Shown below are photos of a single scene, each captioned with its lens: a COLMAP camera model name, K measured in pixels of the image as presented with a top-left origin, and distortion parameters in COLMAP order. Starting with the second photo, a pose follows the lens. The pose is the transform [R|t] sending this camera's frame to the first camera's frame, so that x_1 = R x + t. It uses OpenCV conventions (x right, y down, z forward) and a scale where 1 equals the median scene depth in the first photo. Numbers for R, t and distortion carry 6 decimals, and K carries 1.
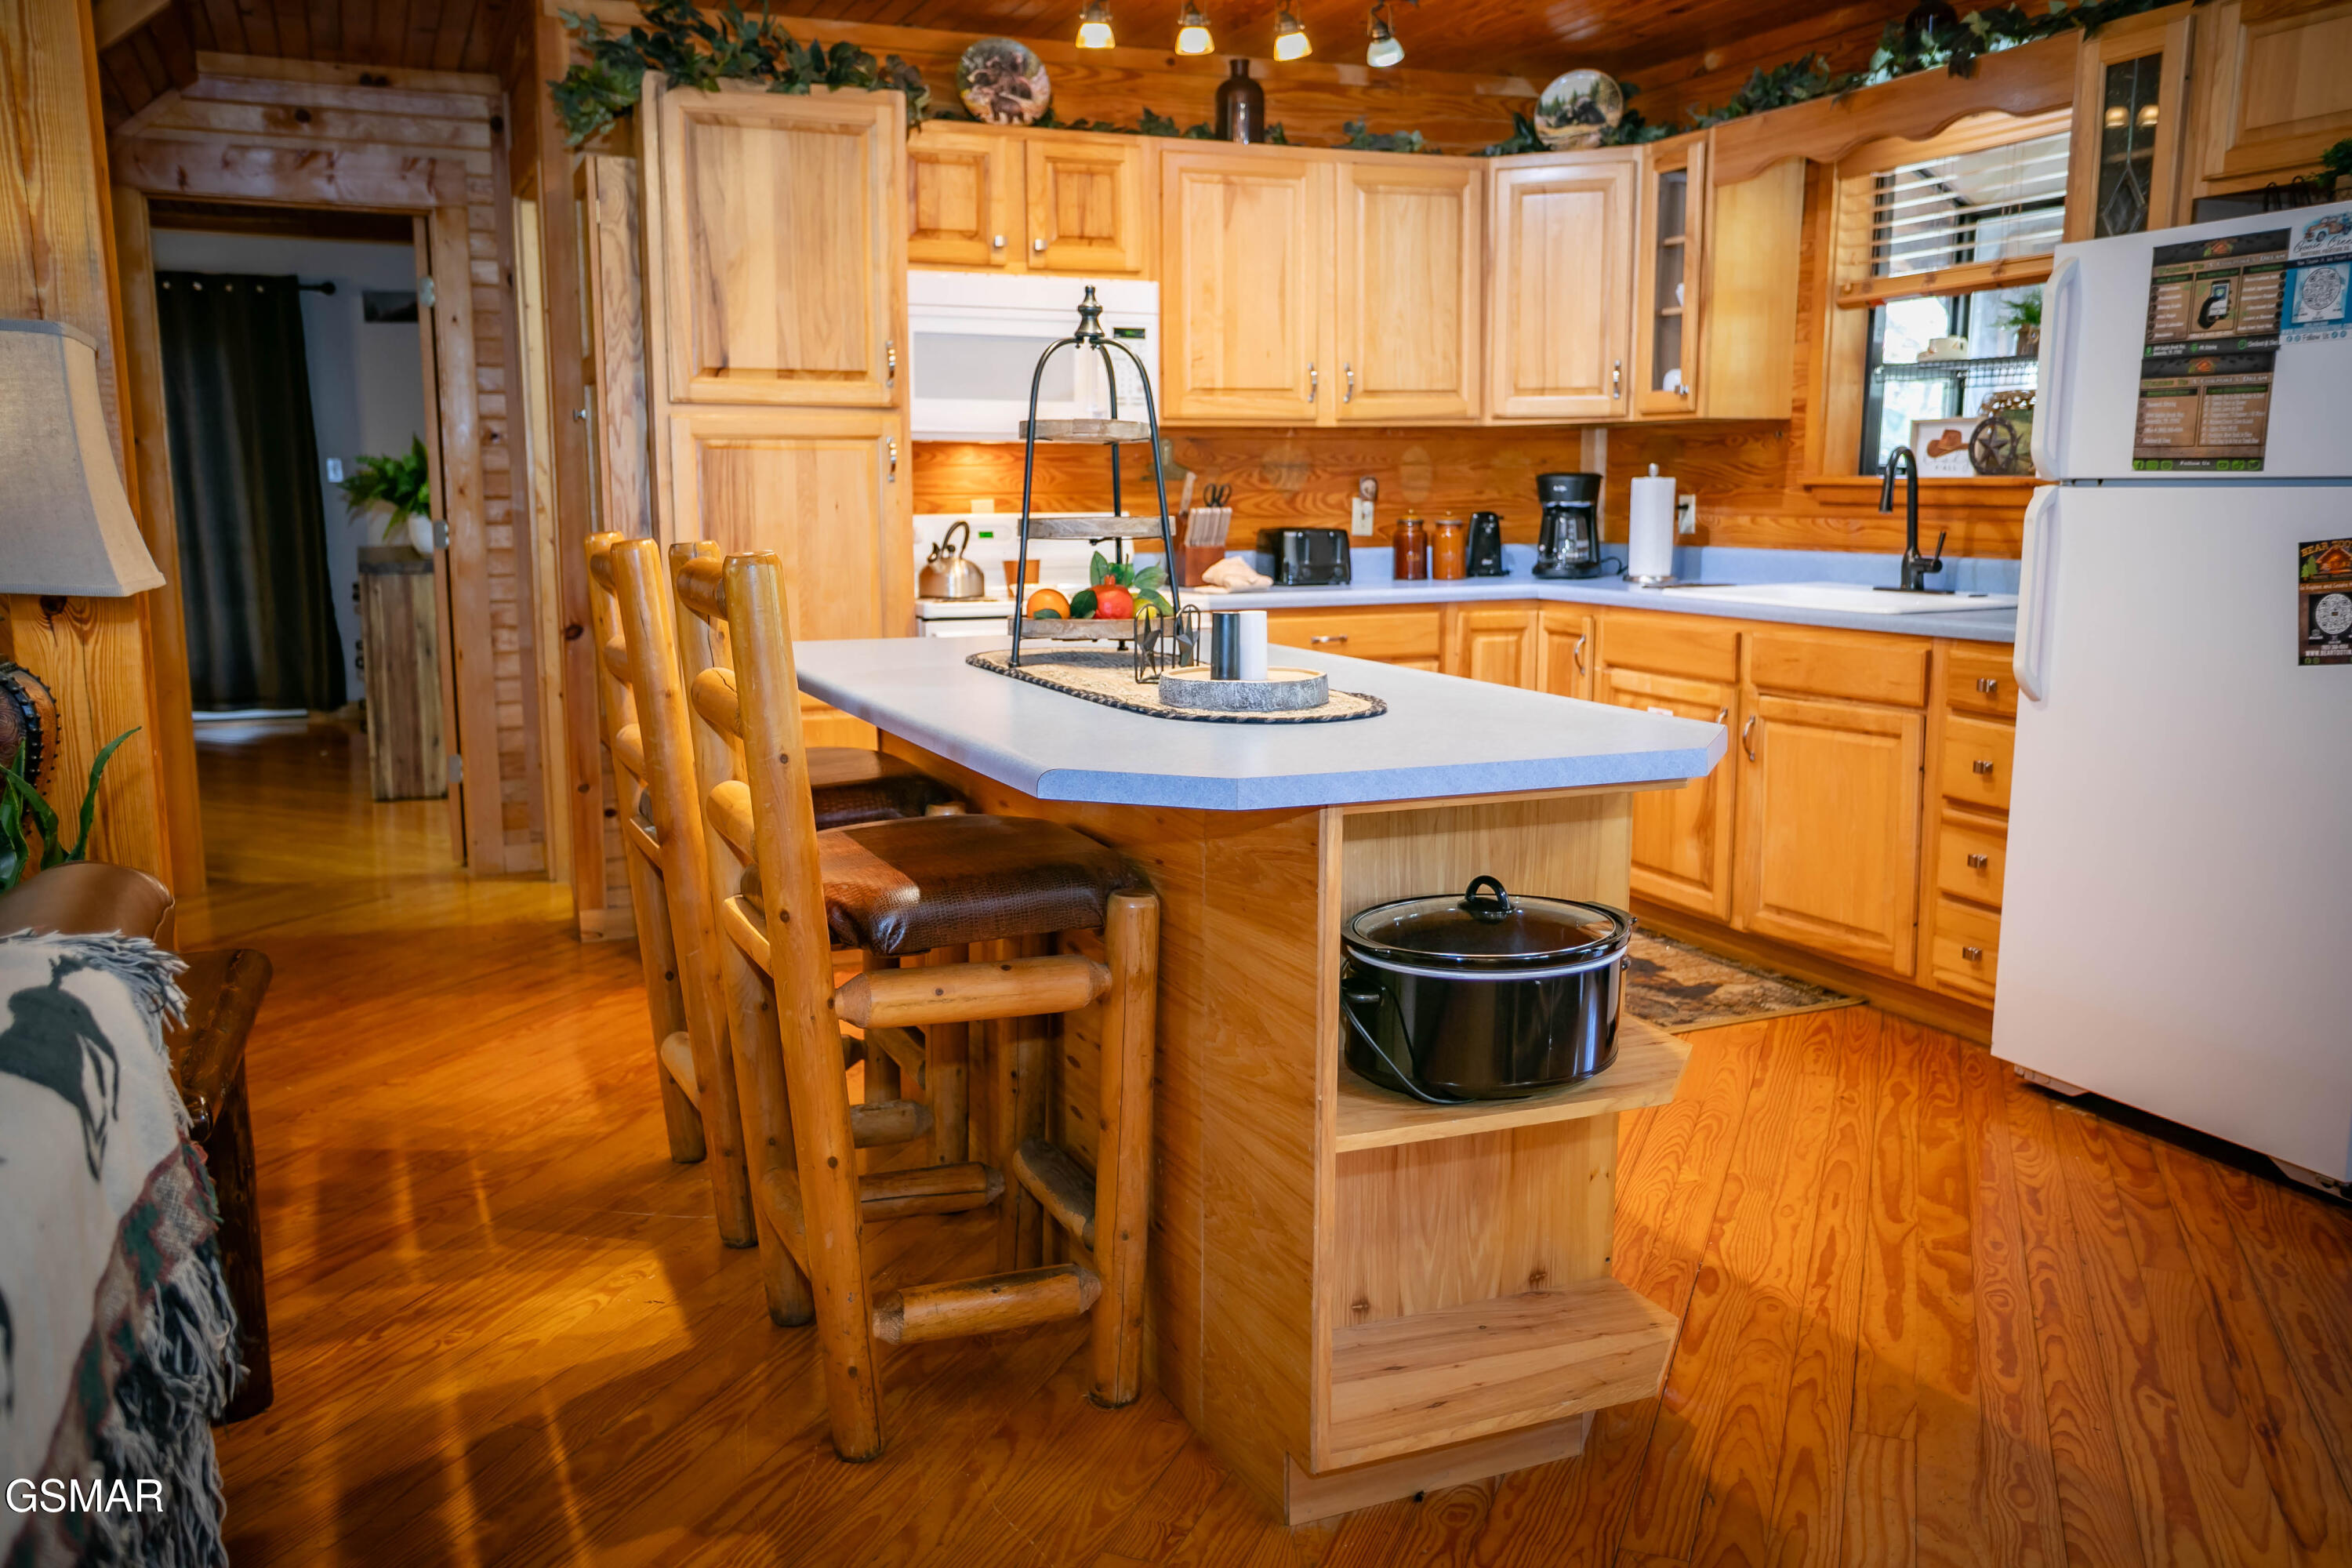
lens RADIAL K [[1883.6, 0, 1165.0], [0, 1883.6, 786.2], [0, 0, 1]] dist [-0.027472, 0.071610]
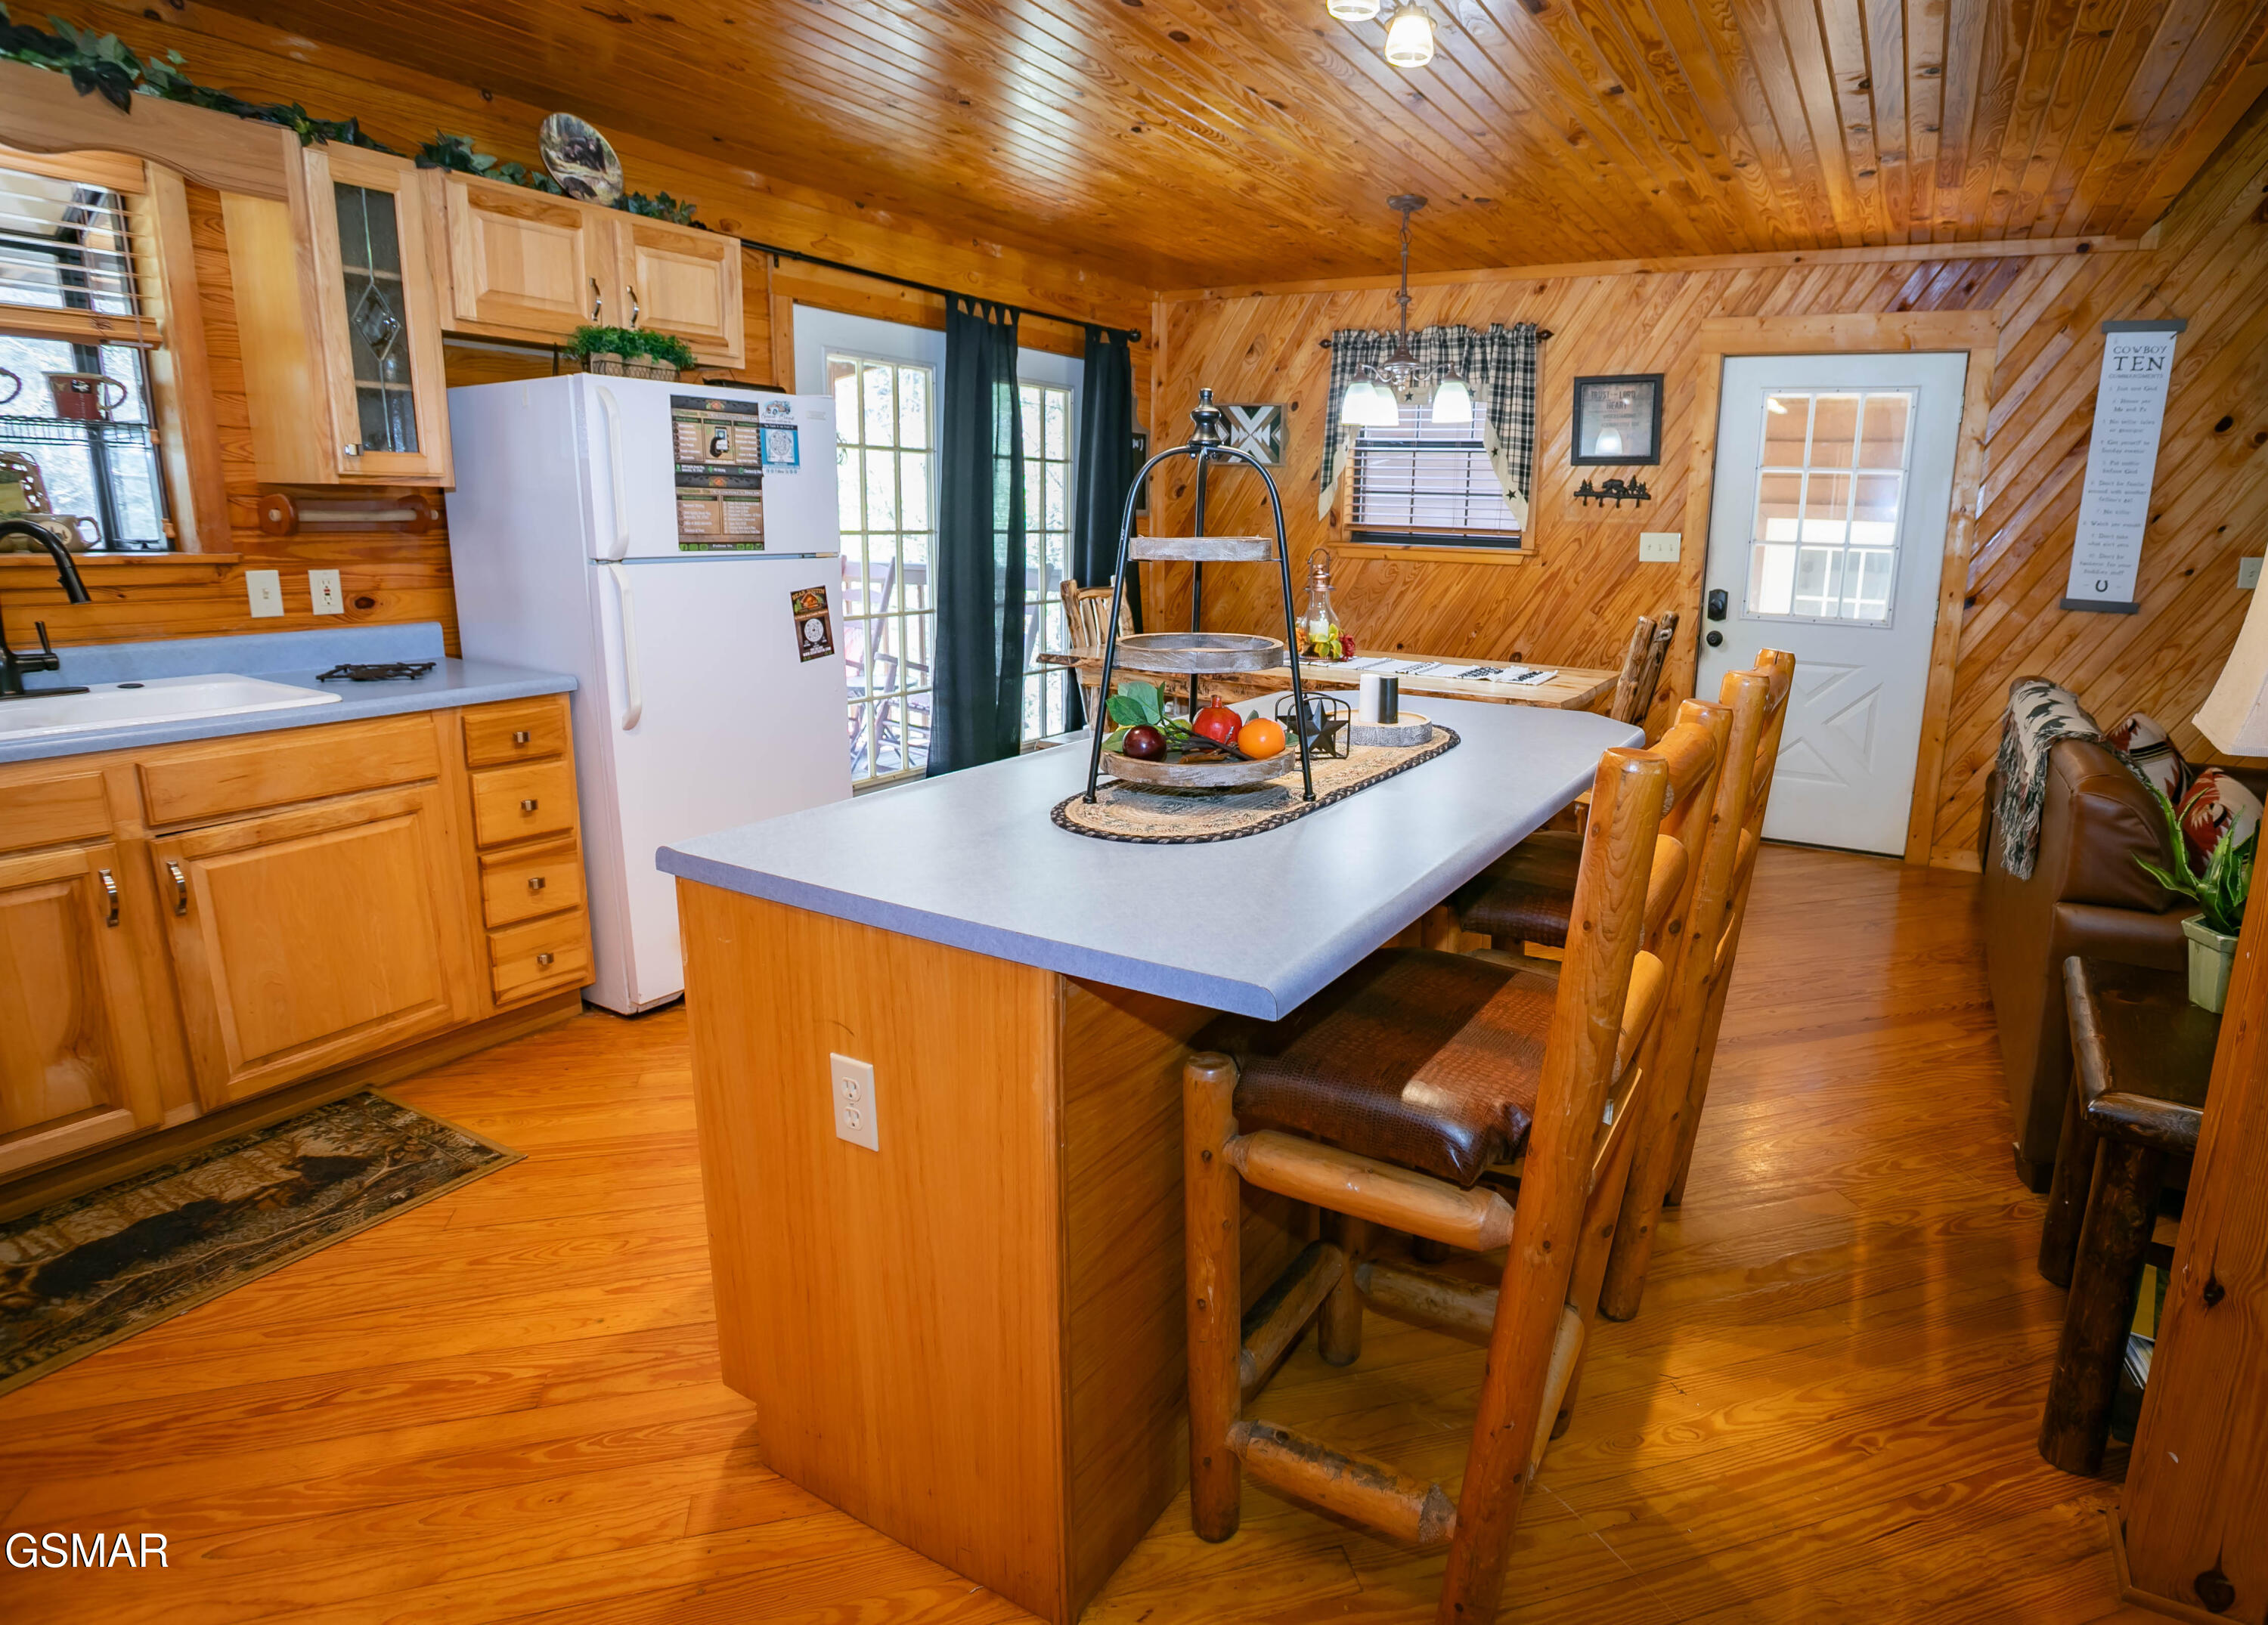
lens RADIAL K [[1231.2, 0, 1276.0], [0, 1231.2, 748.0], [0, 0, 1]] dist [-0.021823, 0.001871]
pose [[-0.620566, -0.159748, 0.767710, -0.376555], [0.105650, 0.953070, 0.283719, -0.182765], [-0.777004, 0.257175, -0.574566, 0.925305]]
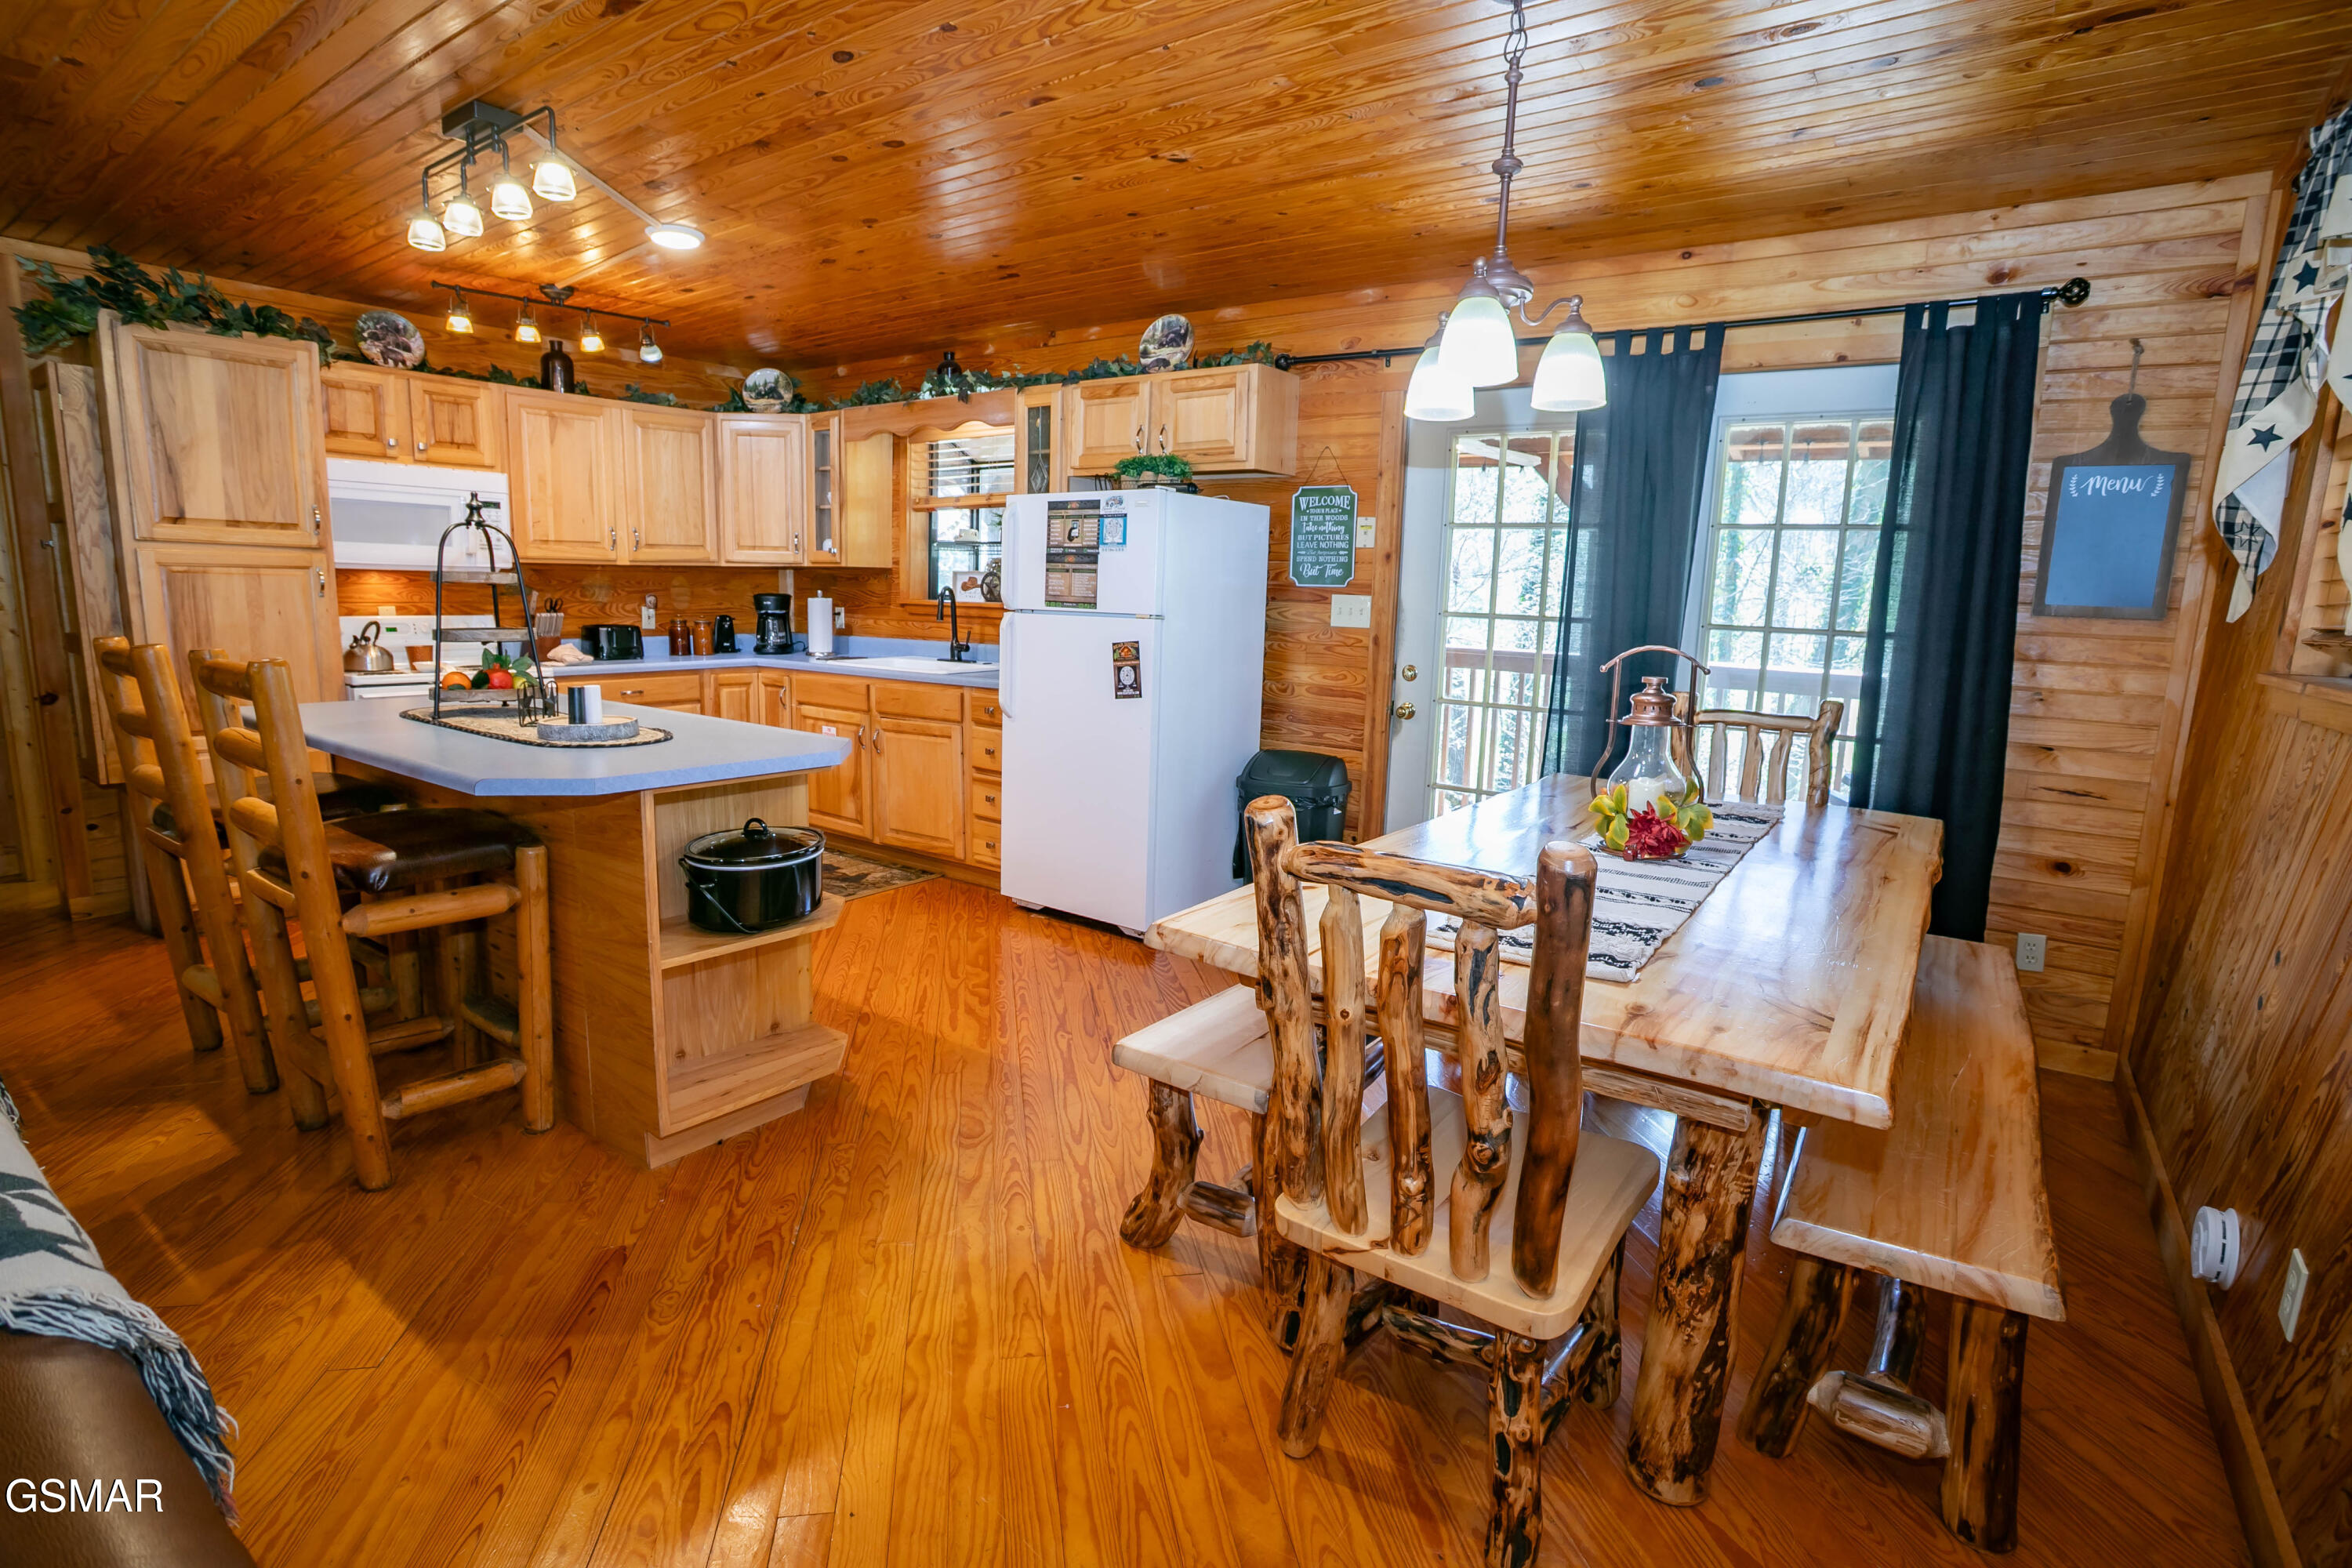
lens RADIAL K [[1135.7, 0, 1152.5], [0, 1135.7, 782.5], [0, 0, 1]] dist [-0.073227, 0.032604]
pose [[0.864654, -0.057852, 0.499025, -0.016219], [0.051223, 0.998323, 0.026982, -0.000555], [-0.499749, 0.002231, 0.866167, -0.112768]]
